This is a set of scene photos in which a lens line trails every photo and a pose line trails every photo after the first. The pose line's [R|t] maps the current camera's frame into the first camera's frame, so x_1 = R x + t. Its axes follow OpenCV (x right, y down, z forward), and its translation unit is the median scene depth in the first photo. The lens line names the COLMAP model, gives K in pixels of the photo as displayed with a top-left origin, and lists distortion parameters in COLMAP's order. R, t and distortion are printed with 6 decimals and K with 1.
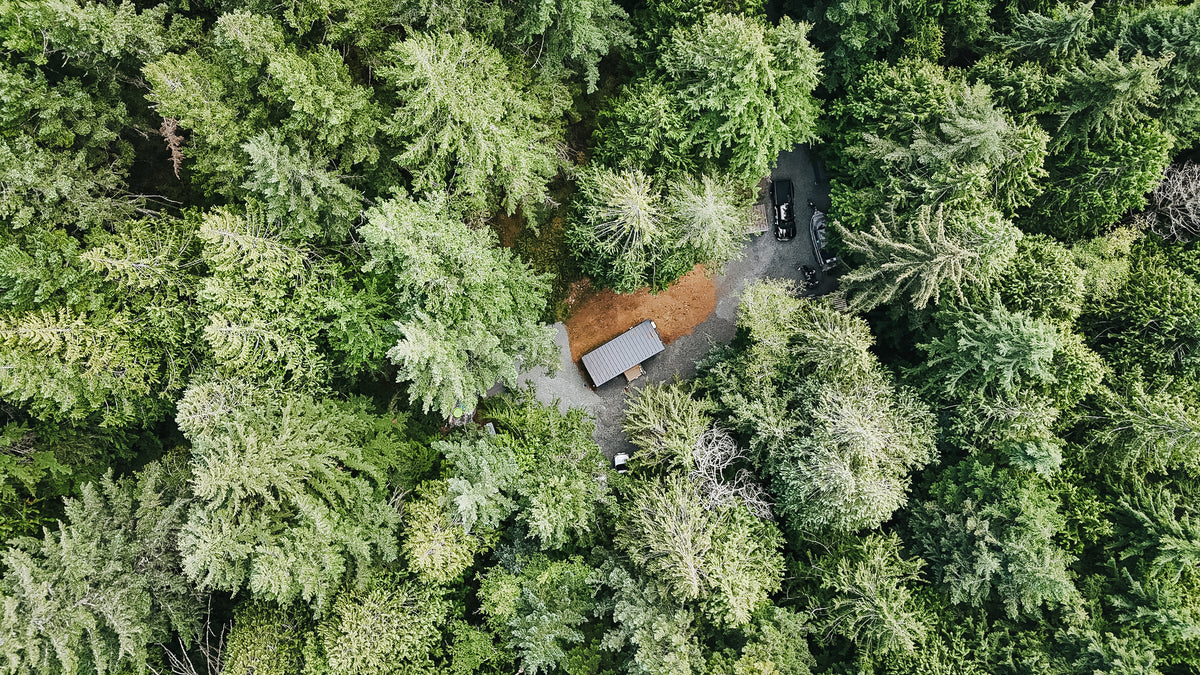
lens RADIAL K [[888.9, 0, 604.2], [0, 888.9, 341.9], [0, 0, 1]] dist [0.063225, -0.066166]
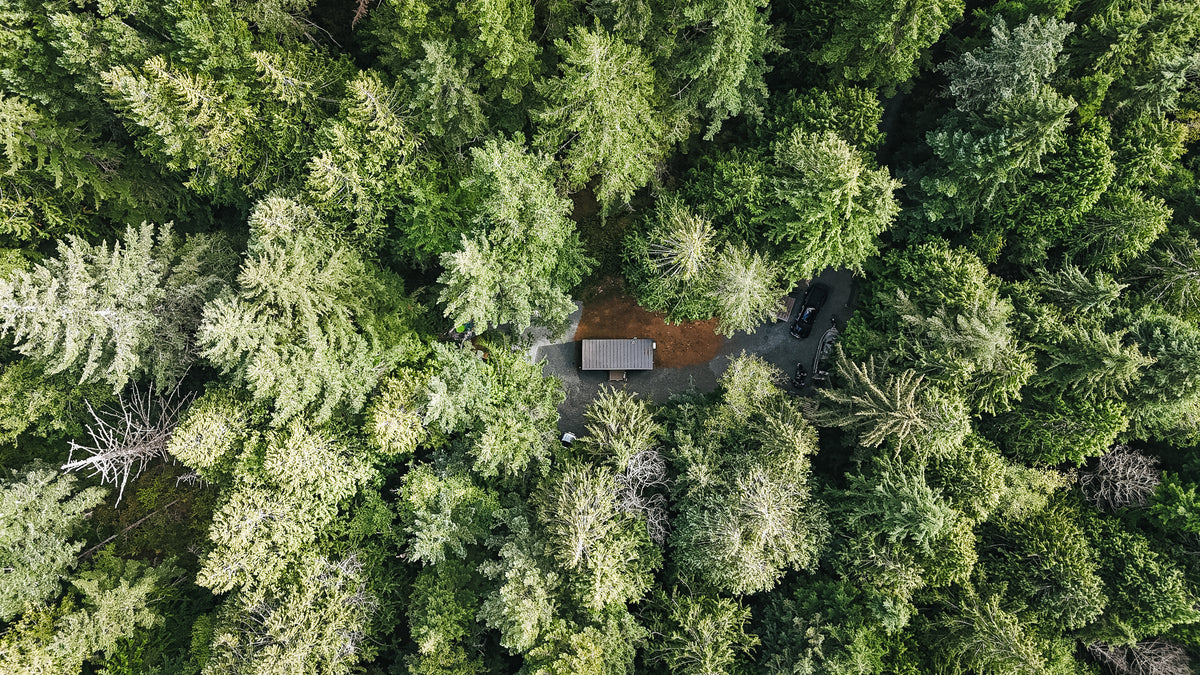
lens RADIAL K [[888.9, 0, 604.2], [0, 888.9, 341.9], [0, 0, 1]] dist [0.063225, -0.066166]
pose [[0.872648, 0.488310, 0.006298, -0.009880], [-0.488340, 0.872640, 0.004824, 0.002646], [-0.003140, -0.007285, 0.999969, -0.139227]]
